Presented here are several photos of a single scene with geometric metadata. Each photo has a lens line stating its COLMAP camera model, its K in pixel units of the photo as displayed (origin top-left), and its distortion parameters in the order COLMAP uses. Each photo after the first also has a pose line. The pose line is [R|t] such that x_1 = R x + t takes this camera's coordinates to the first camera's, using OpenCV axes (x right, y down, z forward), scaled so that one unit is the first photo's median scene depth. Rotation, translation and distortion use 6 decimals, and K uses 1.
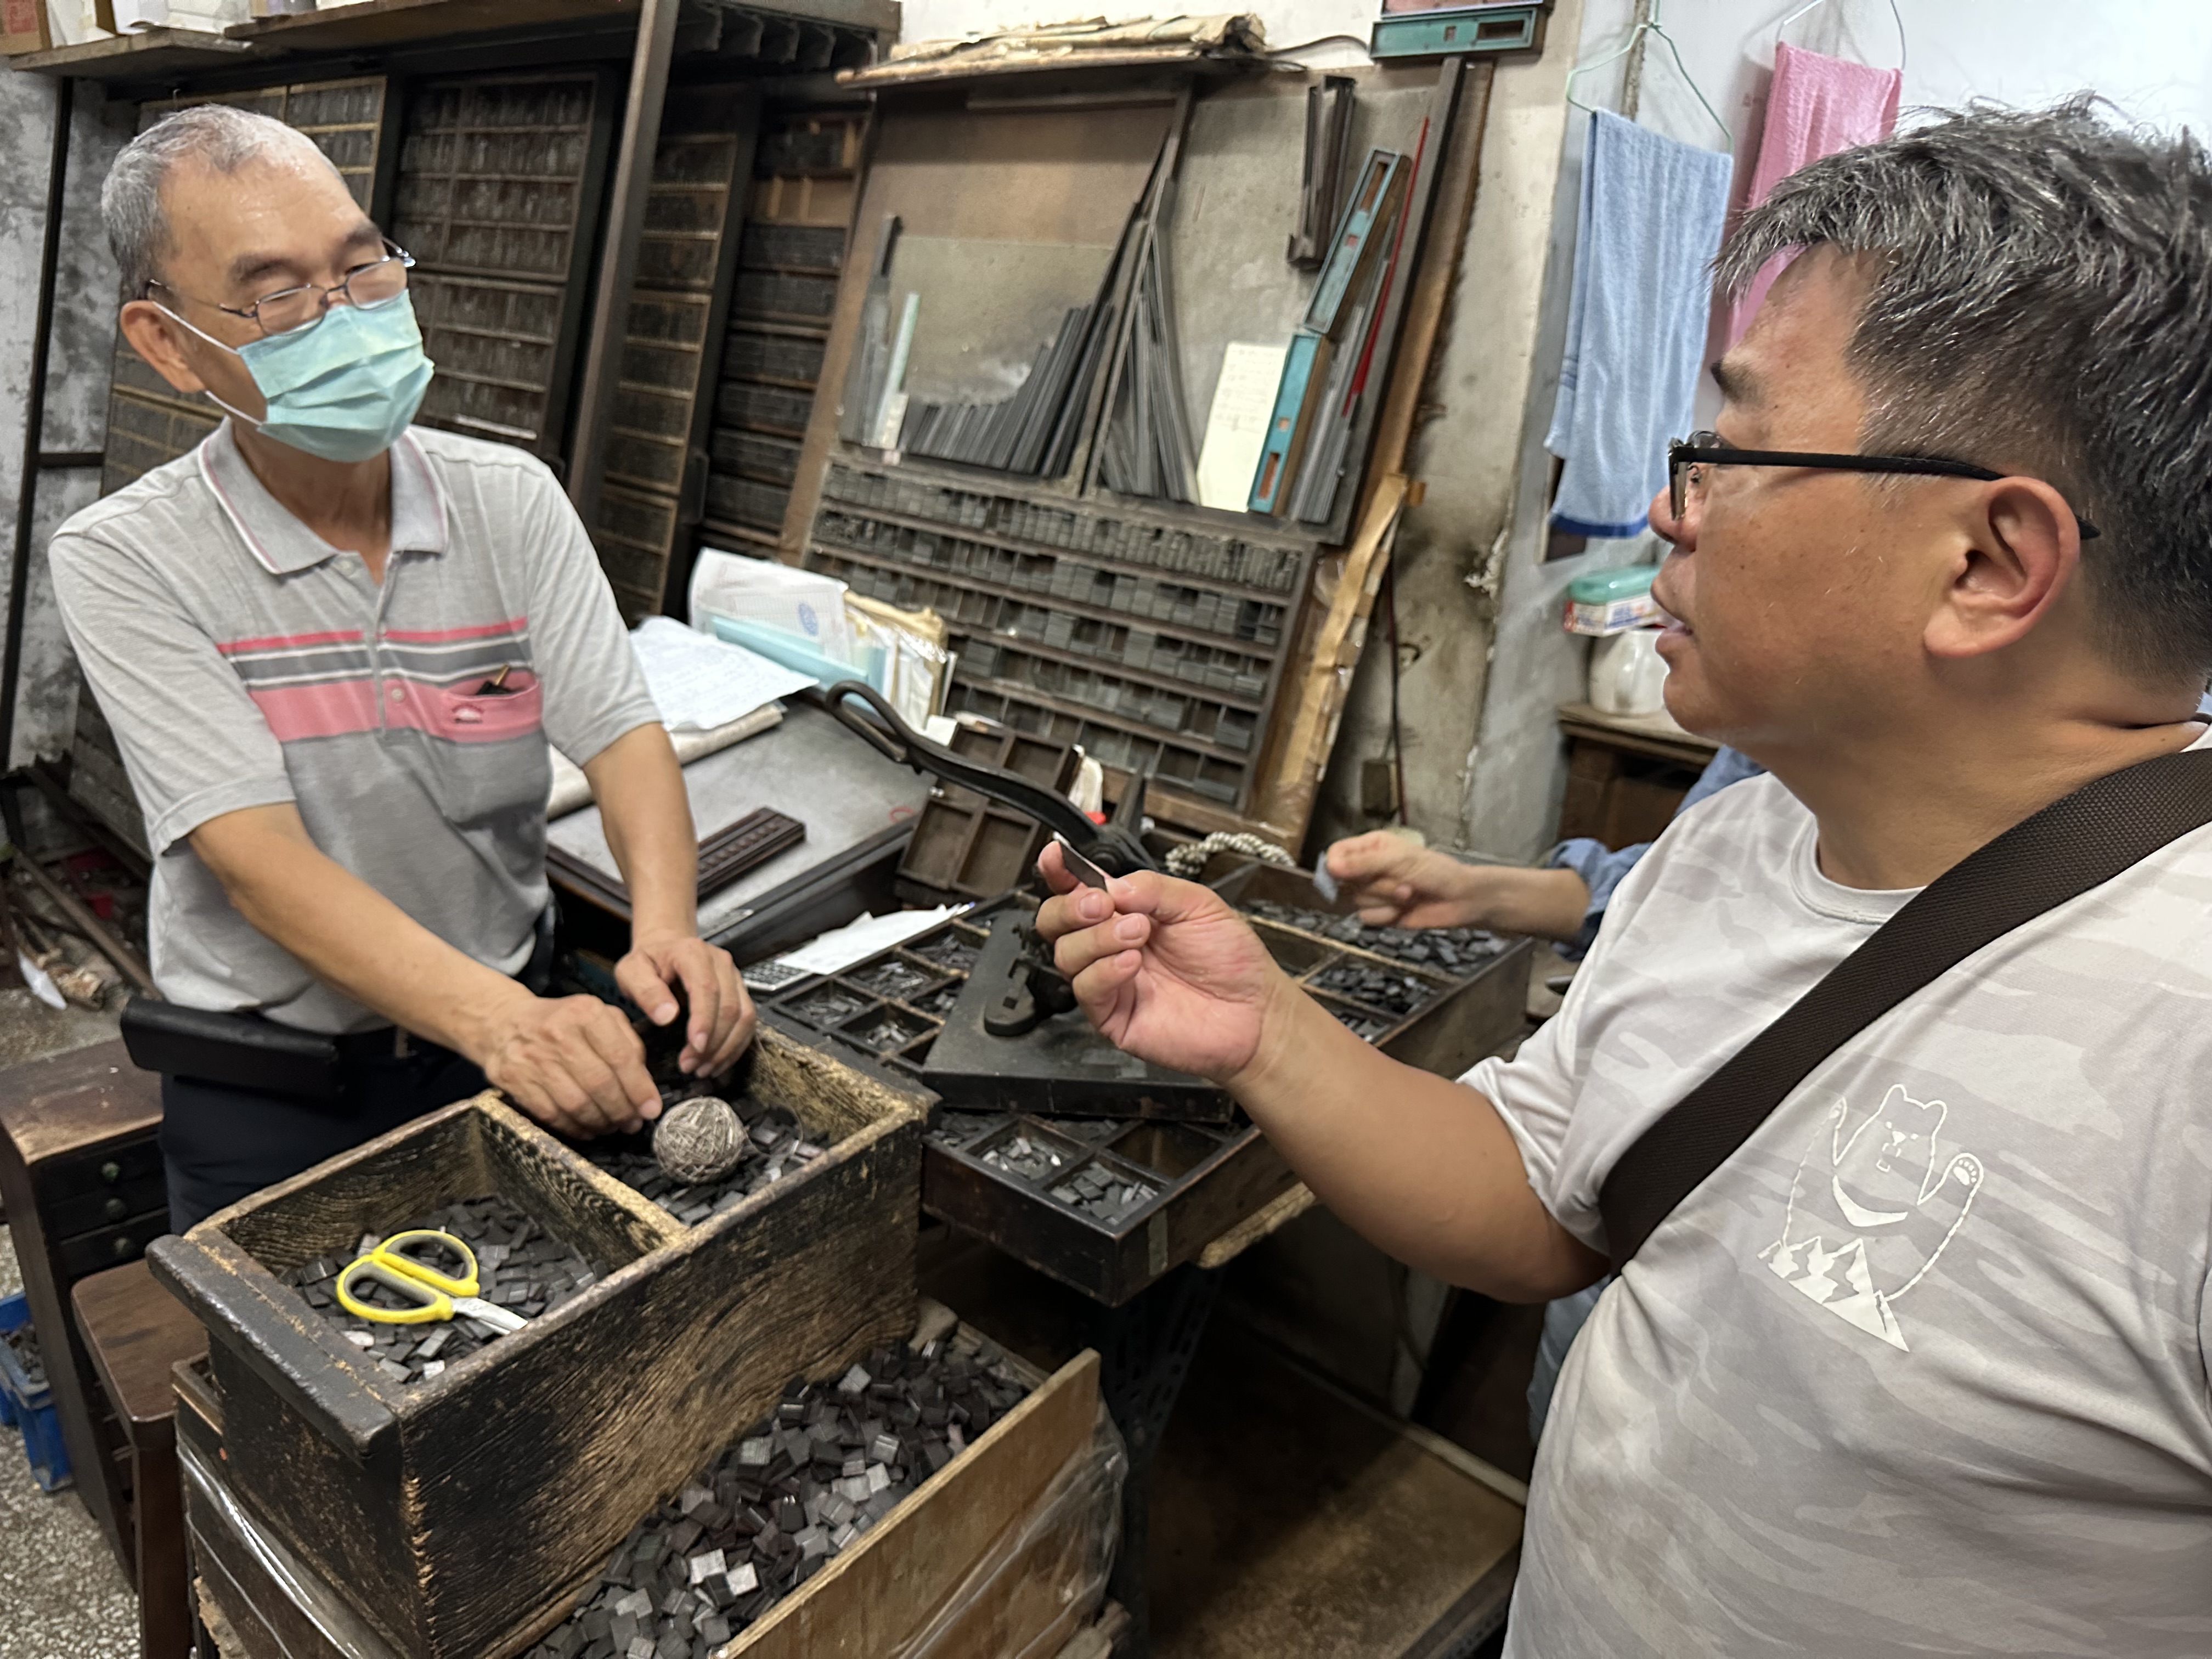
lens RADIAL K [[1555.2, 0, 1064.6], [0, 1555.2, 870.1], [0, 0, 1]] dist [0.092404, -0.262388]
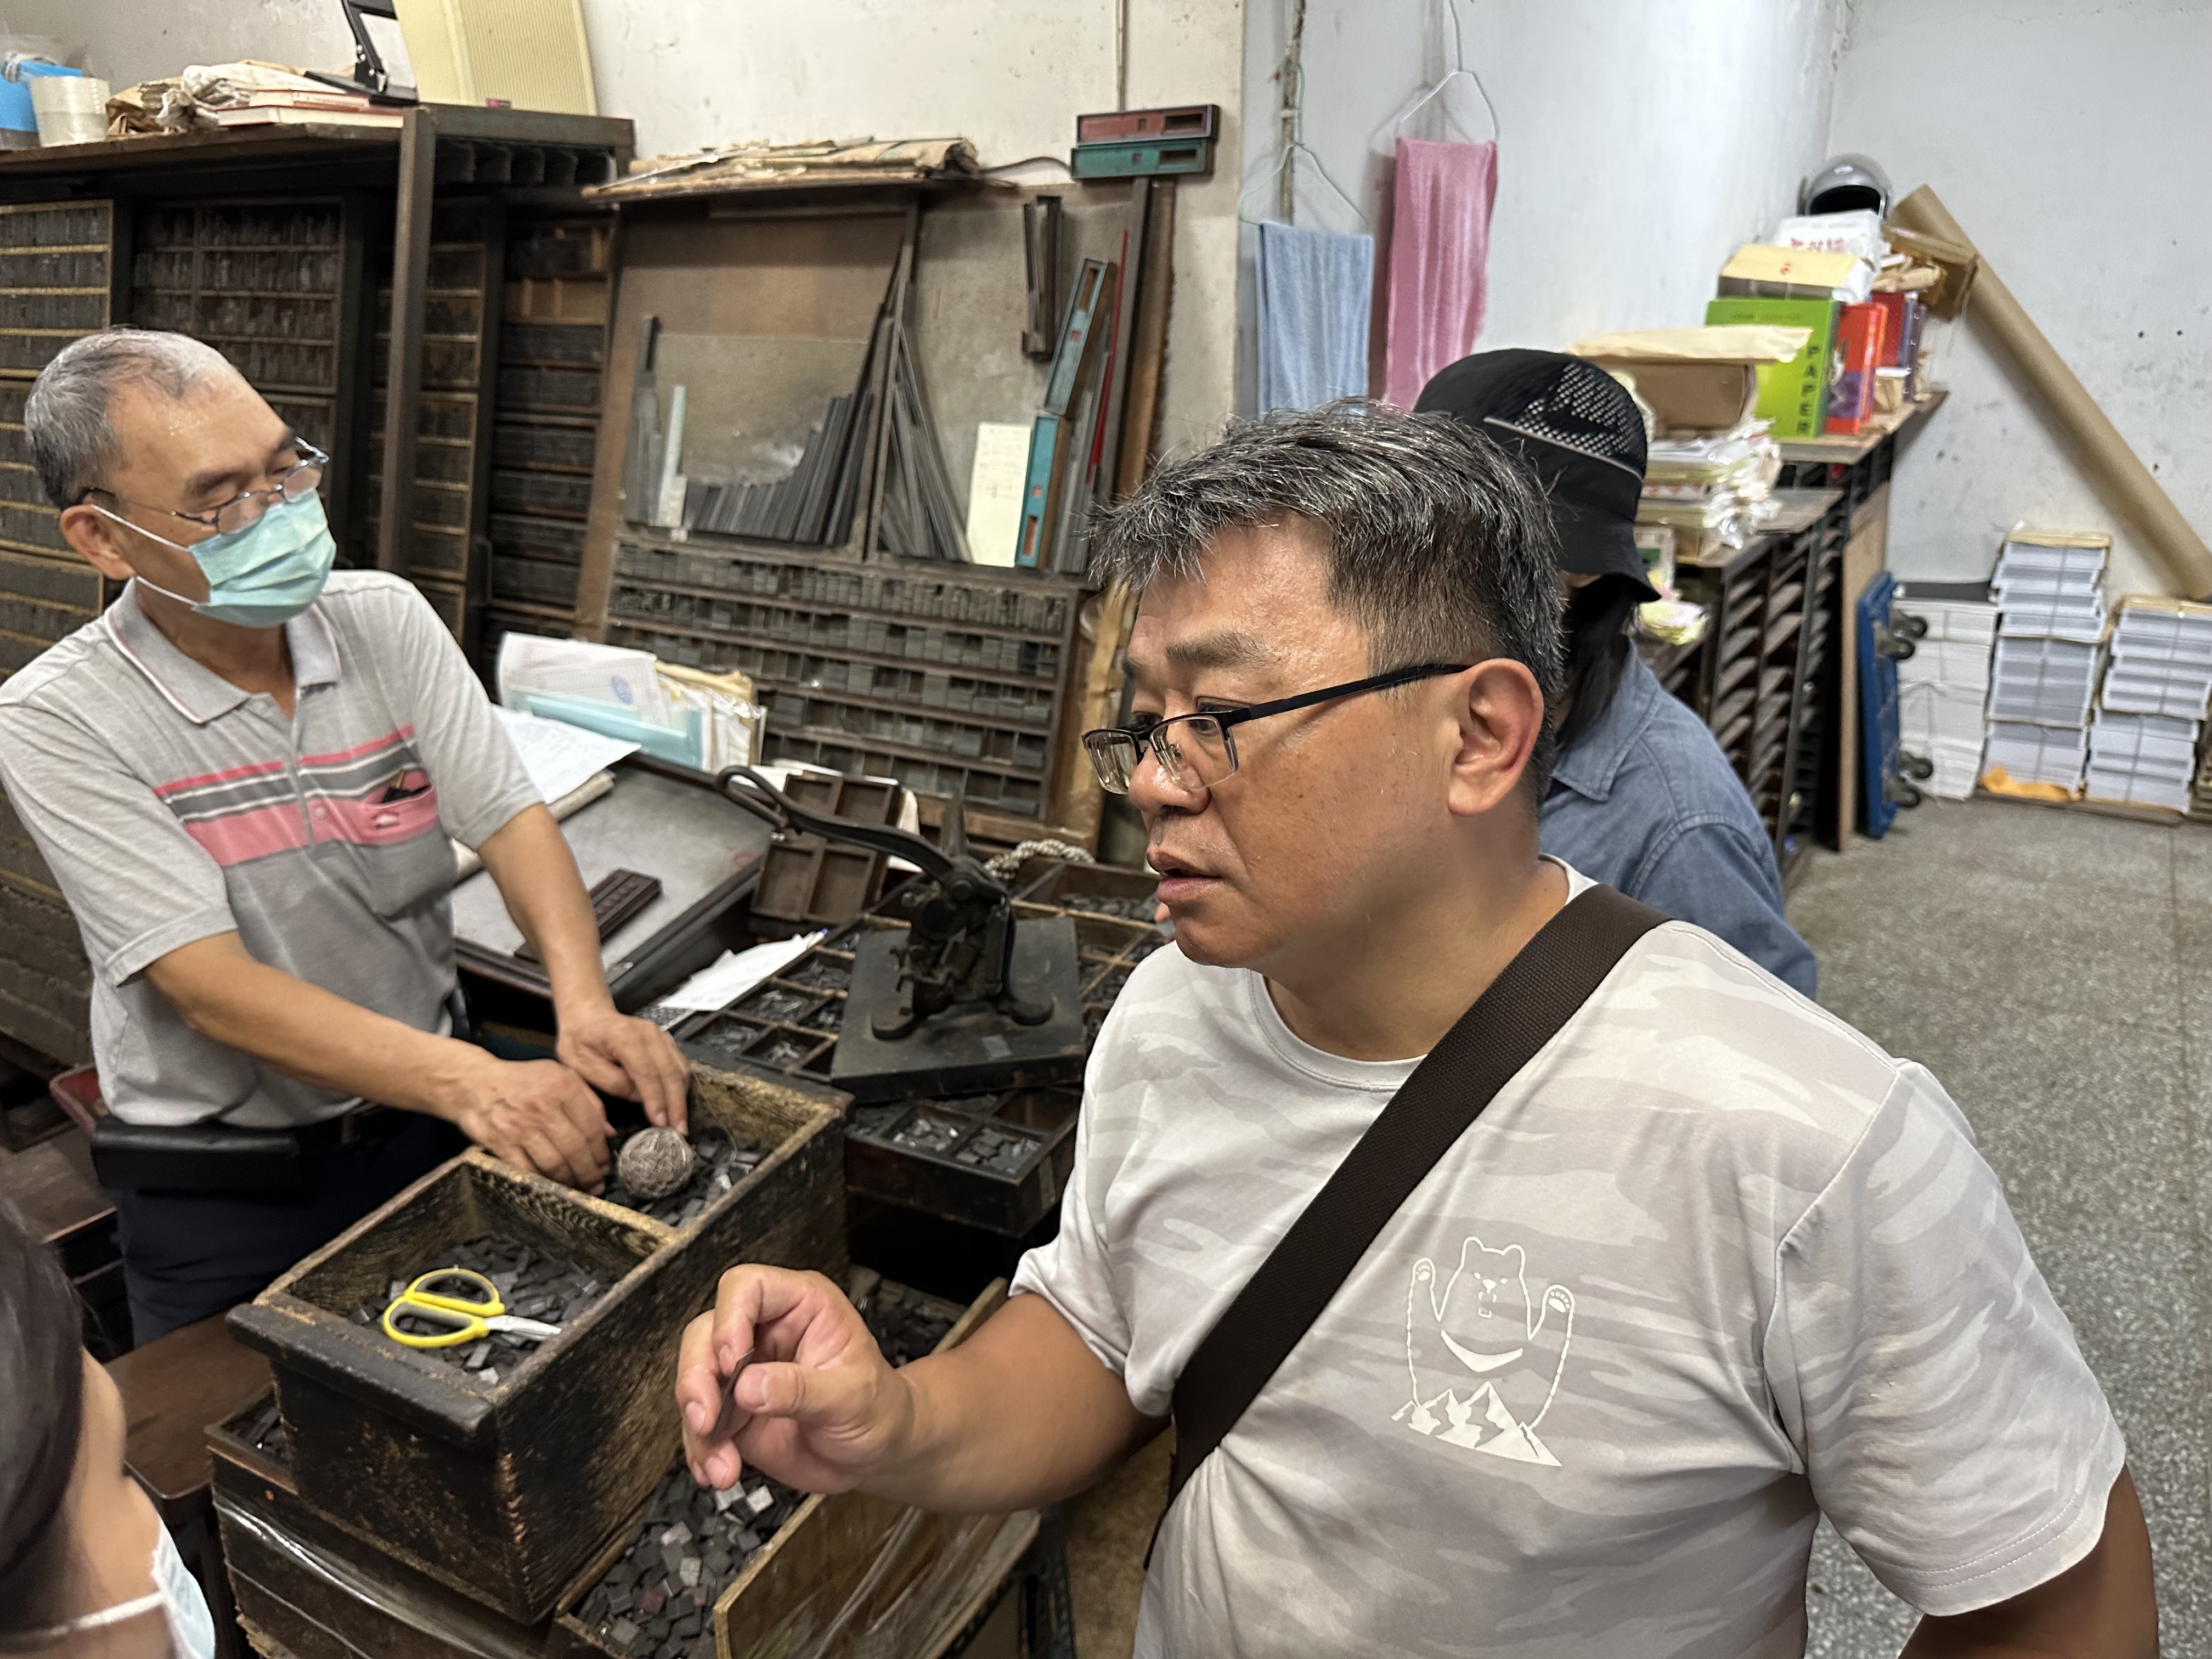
lens RADIAL K [[1562.6, 0, 1110.0], [0, 1562.6, 869.8], [0, 0, 1]] dist [0.037213, -0.231329]
pose [[0.973982, -0.127517, 0.187347, -0.062962], [0.125154, 0.991836, 0.024435, -0.023936], [-0.188934, -0.000352, 0.981990, -0.165073]]
